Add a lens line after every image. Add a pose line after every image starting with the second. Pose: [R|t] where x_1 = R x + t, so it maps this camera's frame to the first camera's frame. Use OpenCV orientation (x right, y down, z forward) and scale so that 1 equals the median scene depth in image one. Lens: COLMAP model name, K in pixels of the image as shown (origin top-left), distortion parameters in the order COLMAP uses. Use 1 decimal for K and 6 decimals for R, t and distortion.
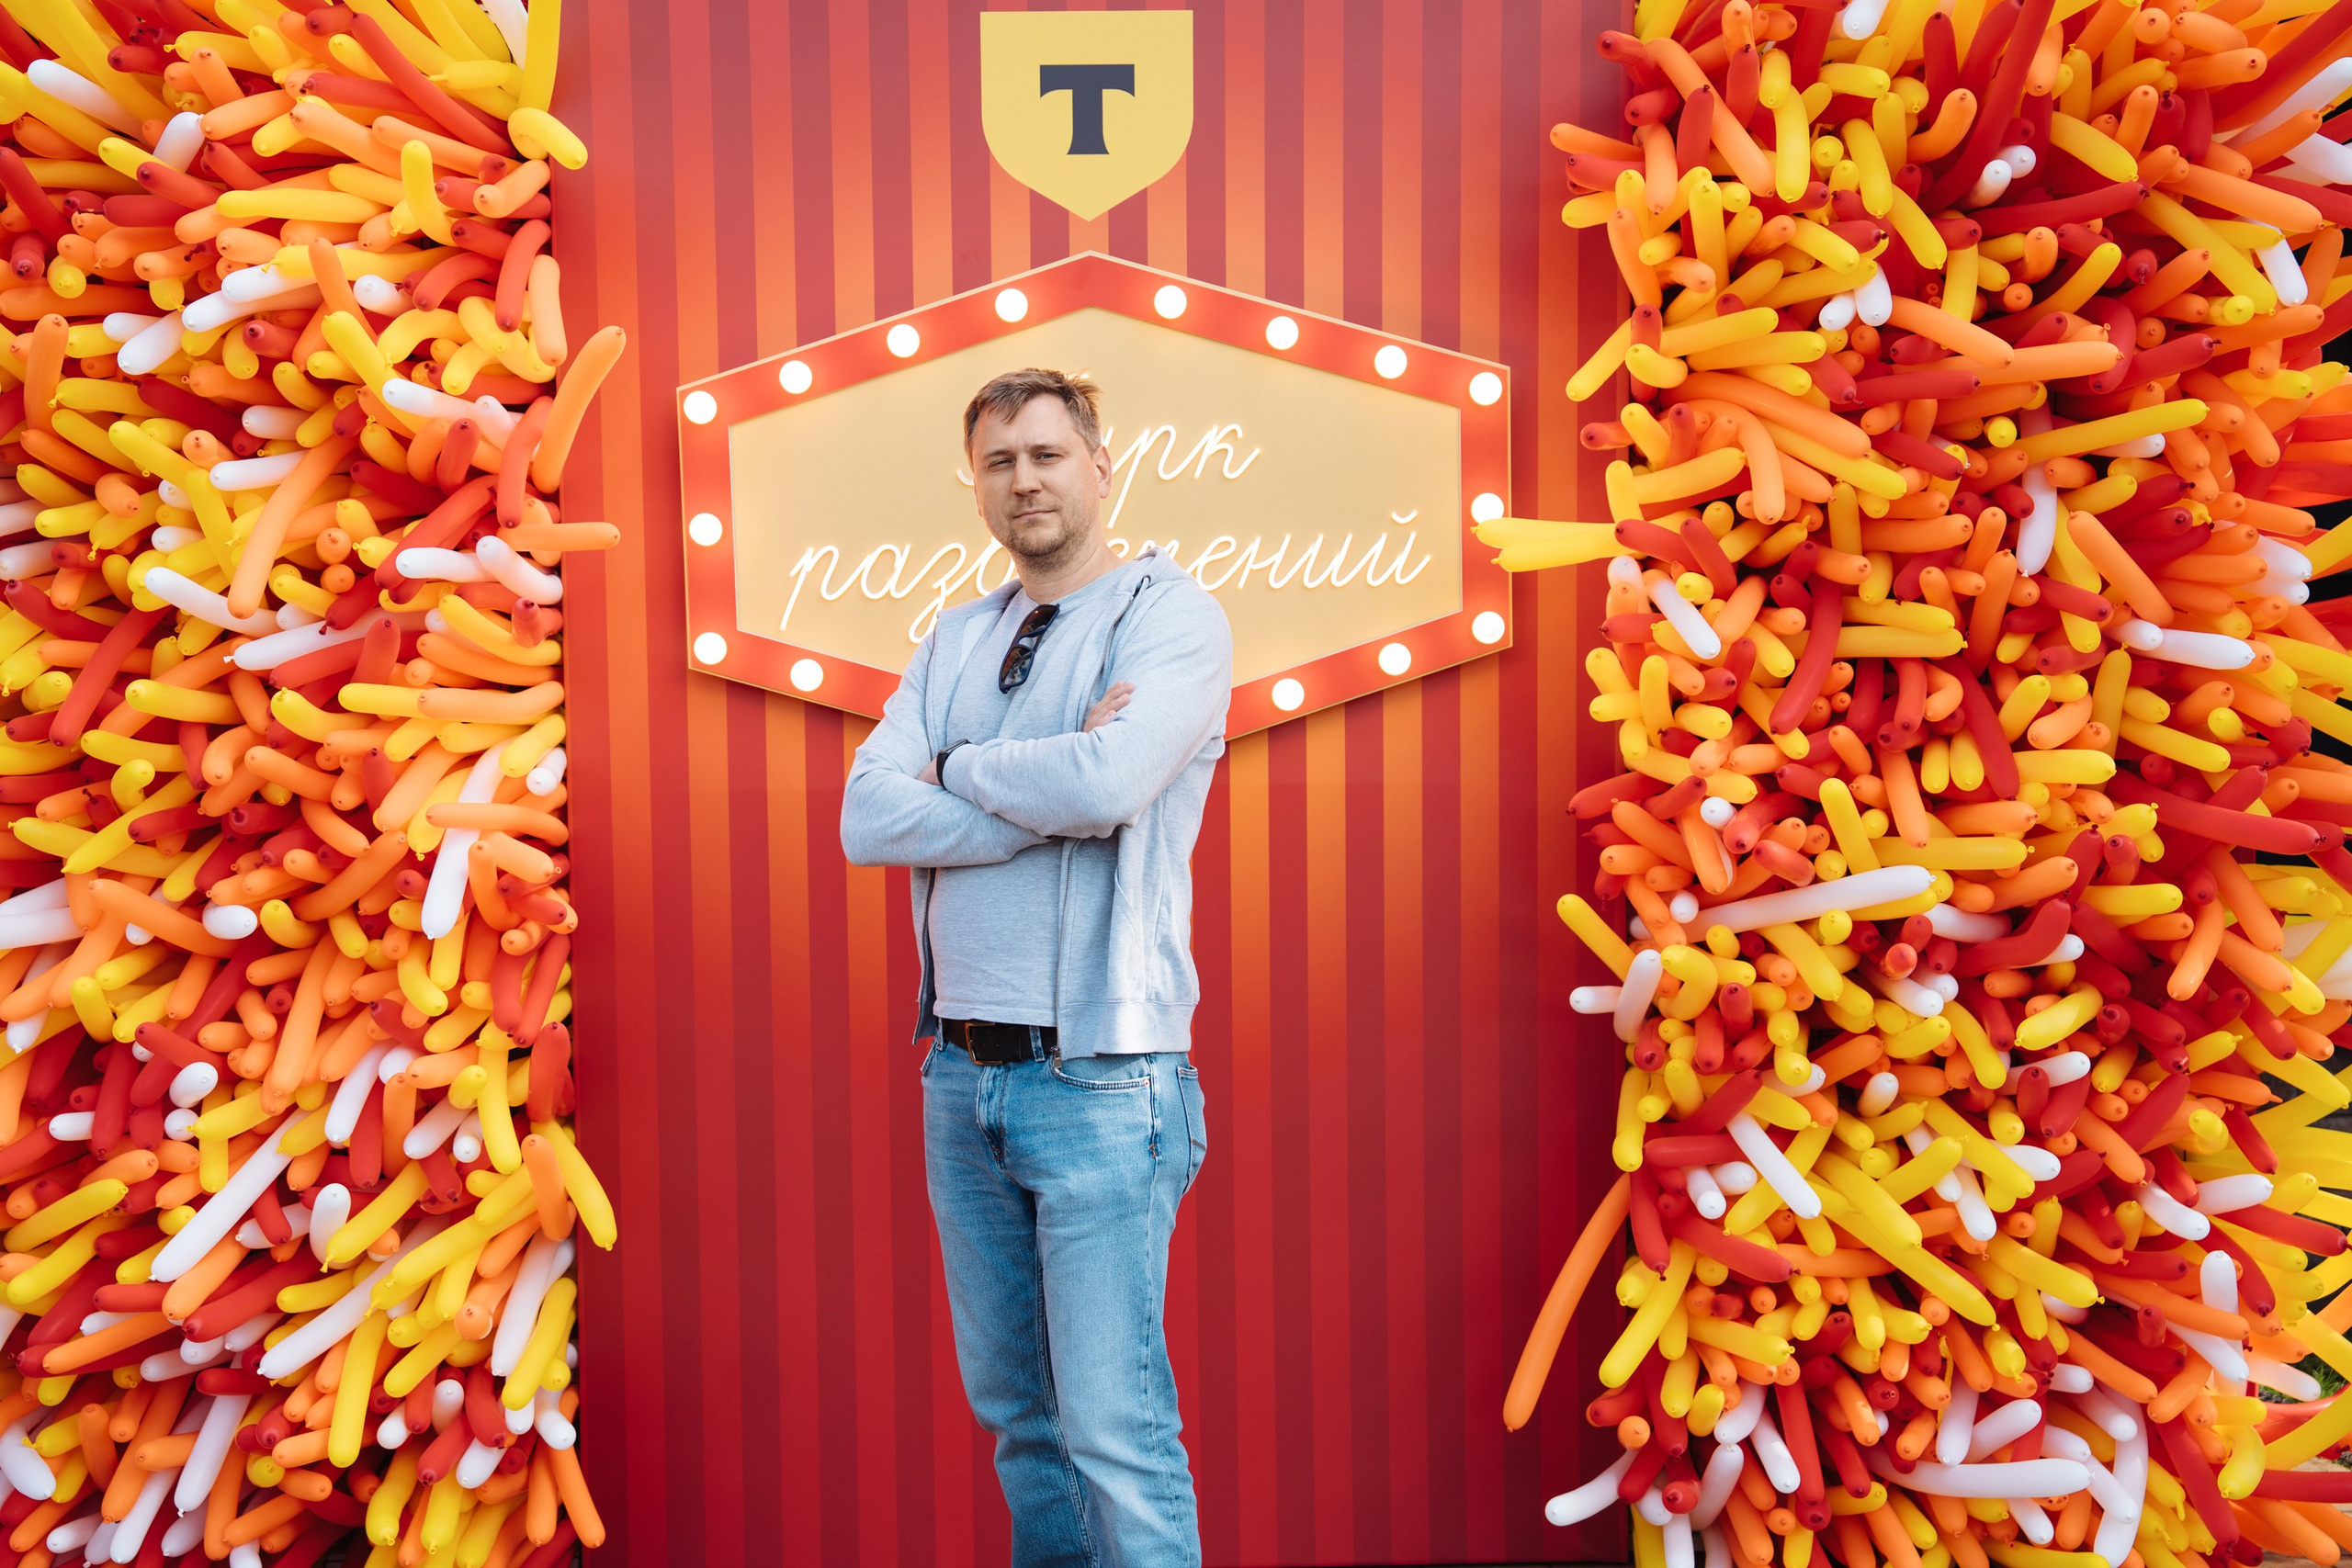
lens RADIAL K [[2899.9, 0, 1210.6], [0, 2899.9, 789.0], [0, 0, 1]] dist [0.053739, 0.000000]
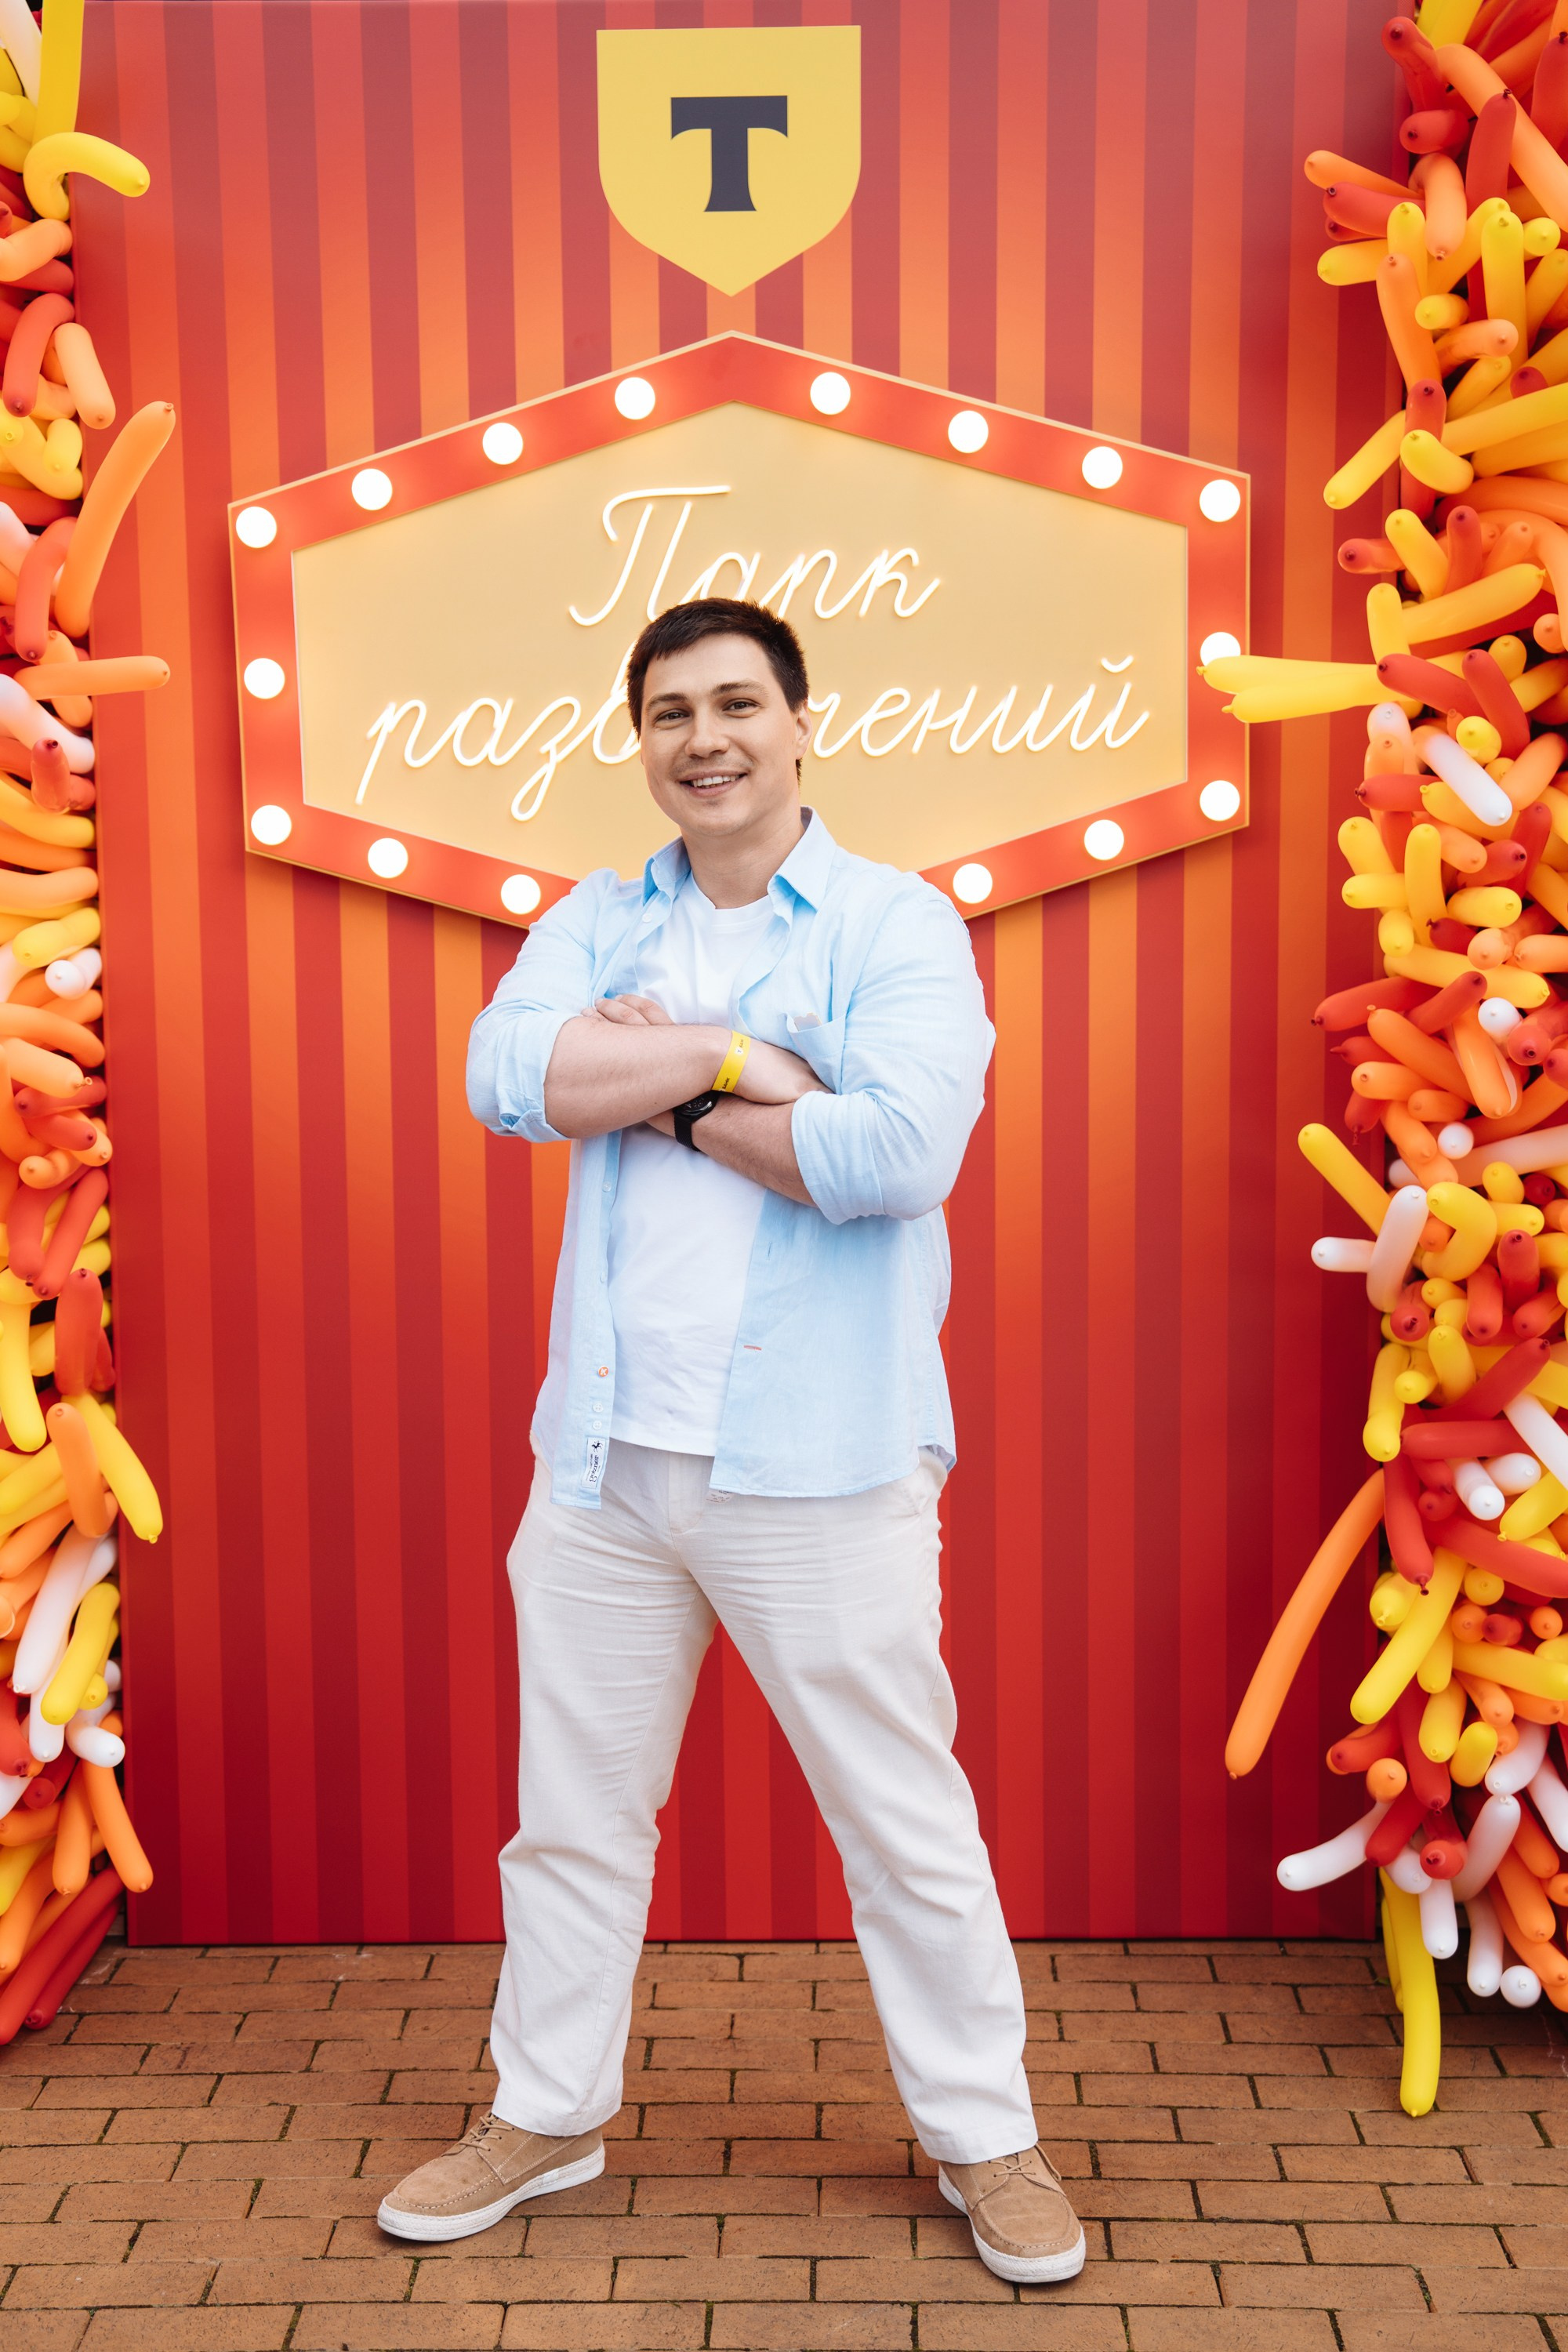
lens RADIAL K [[3266.7, 0, 771.0], [0, 3266.7, 1271.5], [0, 0, 1]] dist [0.086729, 0.000000]
pose [[0.998956, 0.007084, -0.045126, 0.013149], [-0.004933, 0.998854, 0.047603, 0.034507], [0.045412, -0.047330, 0.997846, 0.073715]]
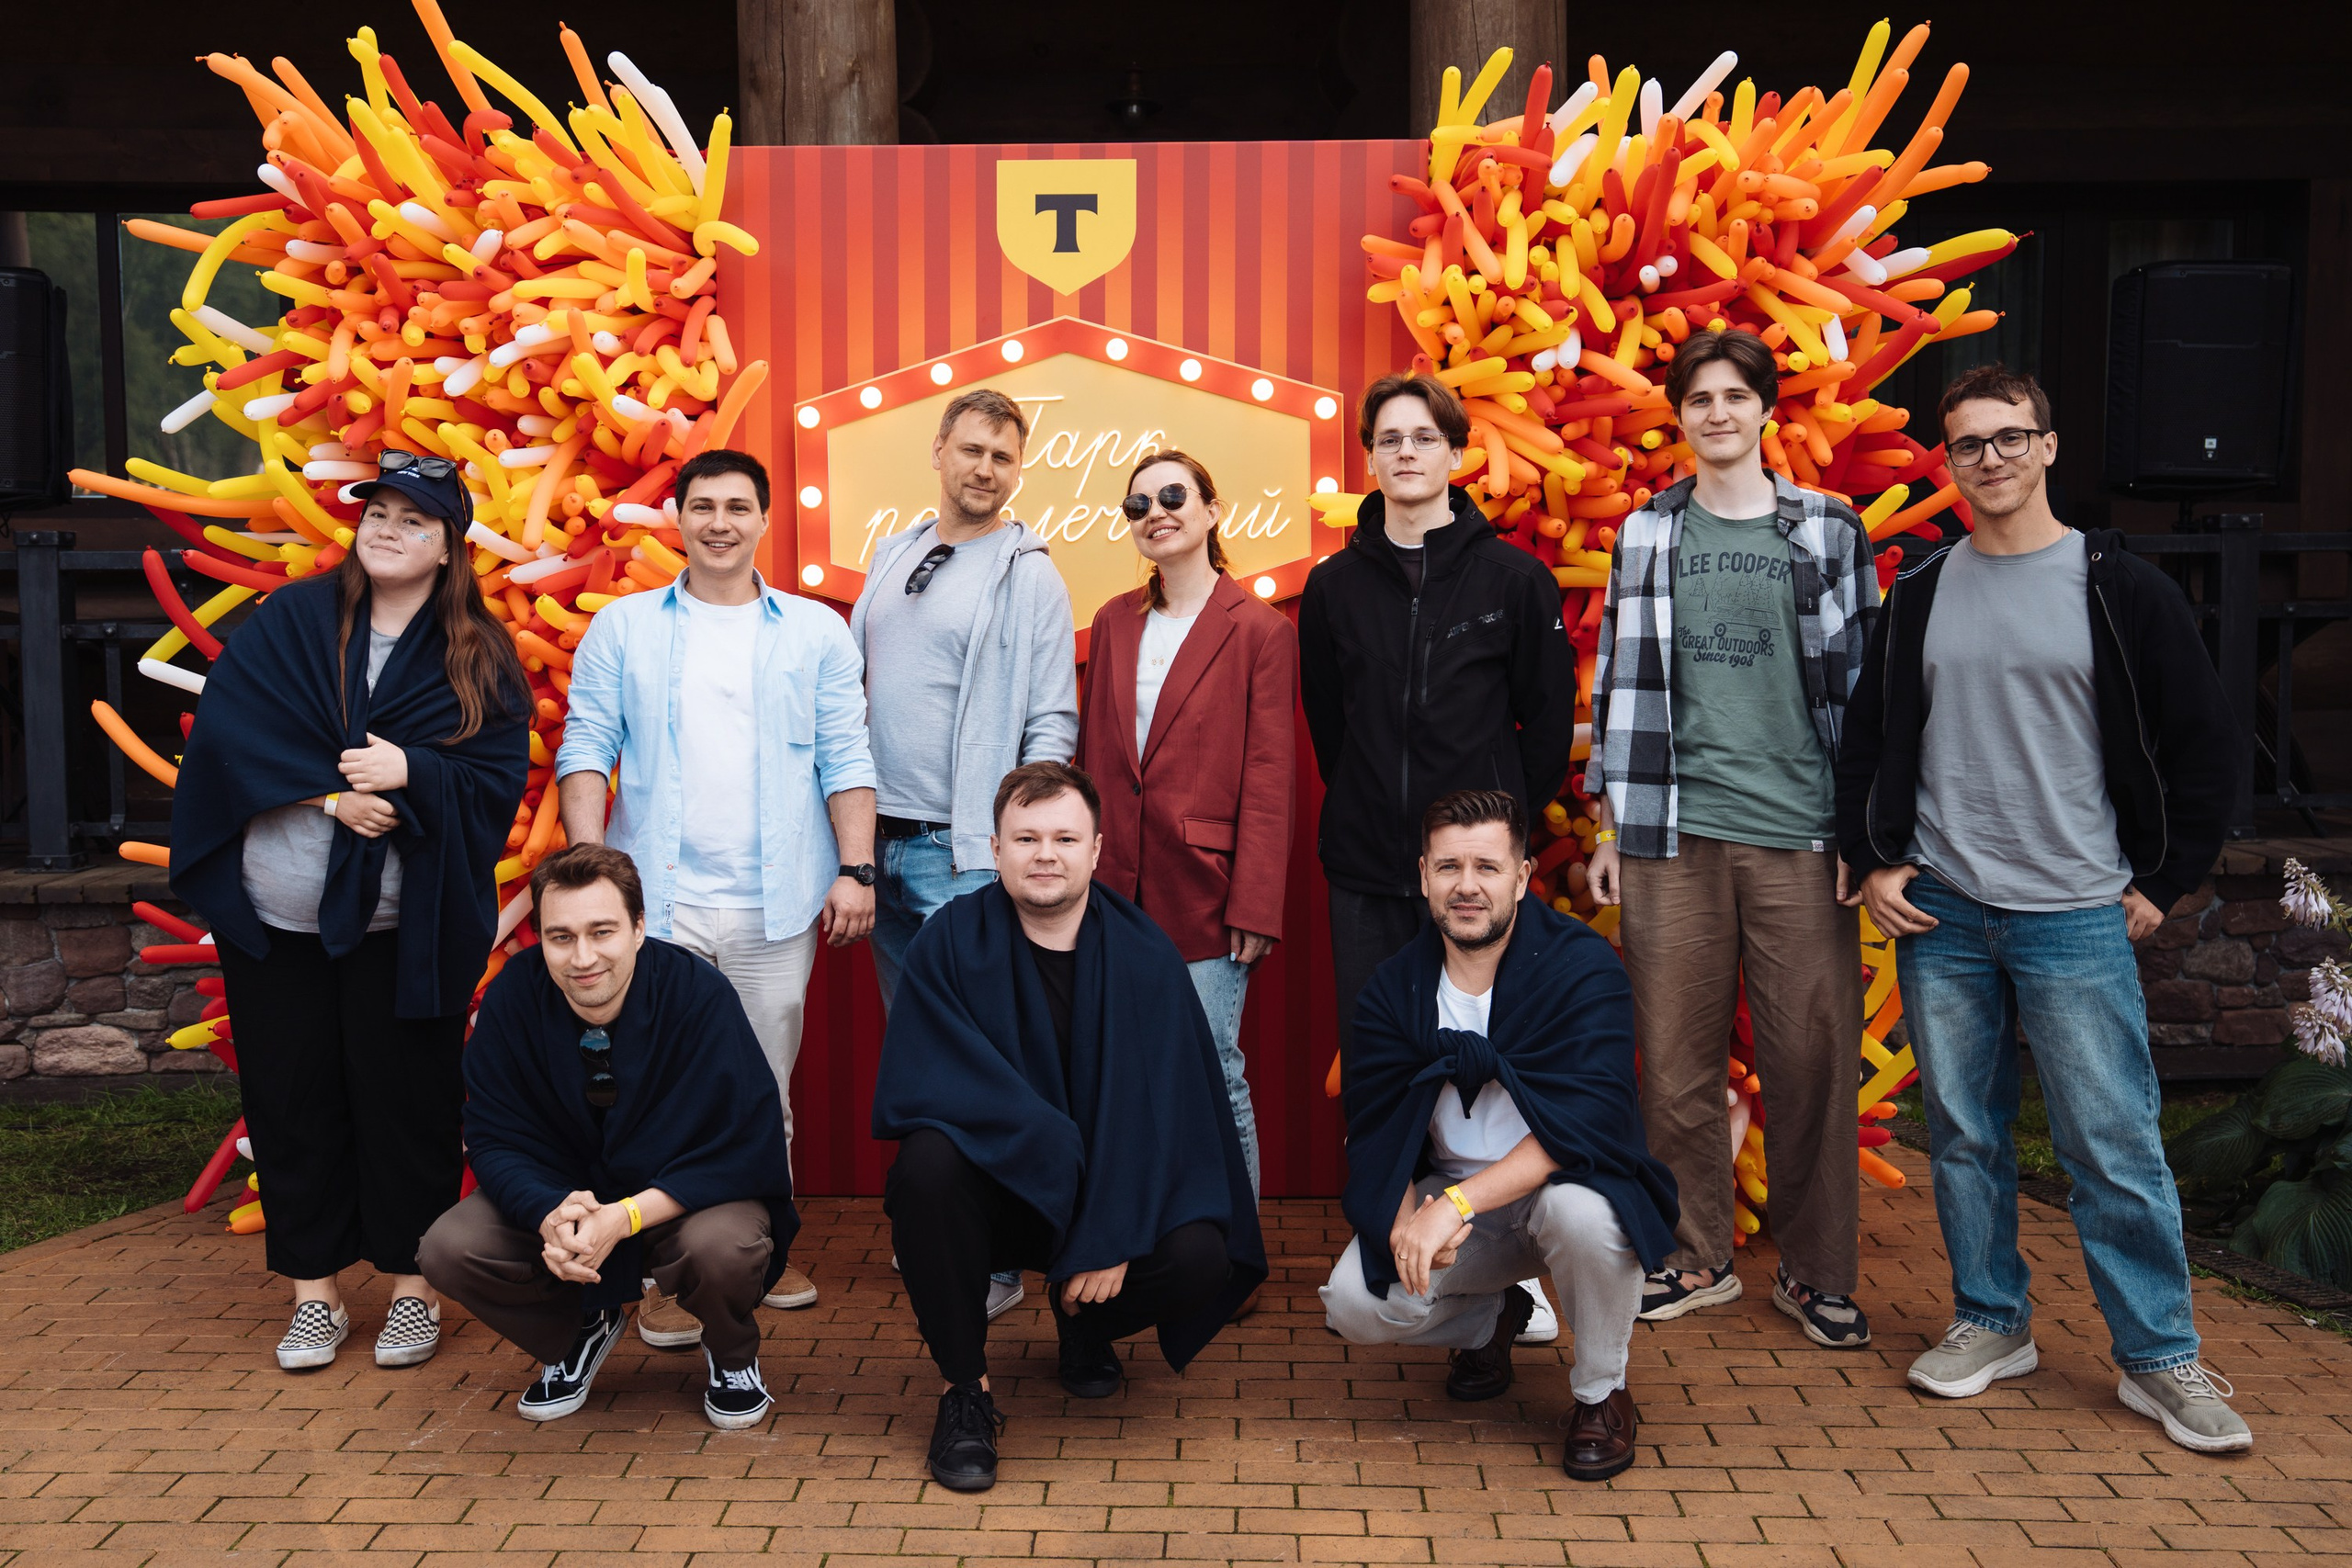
lens RADIAL K [[2439.6, 0, 1182.5], [0, 2439.6, 761.1], [0, 0, 1]] dist [-0.074899, 0.000000]
pose [[0.999085, 0.013552, -0.040566, 0.076624], [-0.013640, 0.999905, -0.001893, 0.050214], [0.040537, 0.002444, 0.999175, -0.273304]]
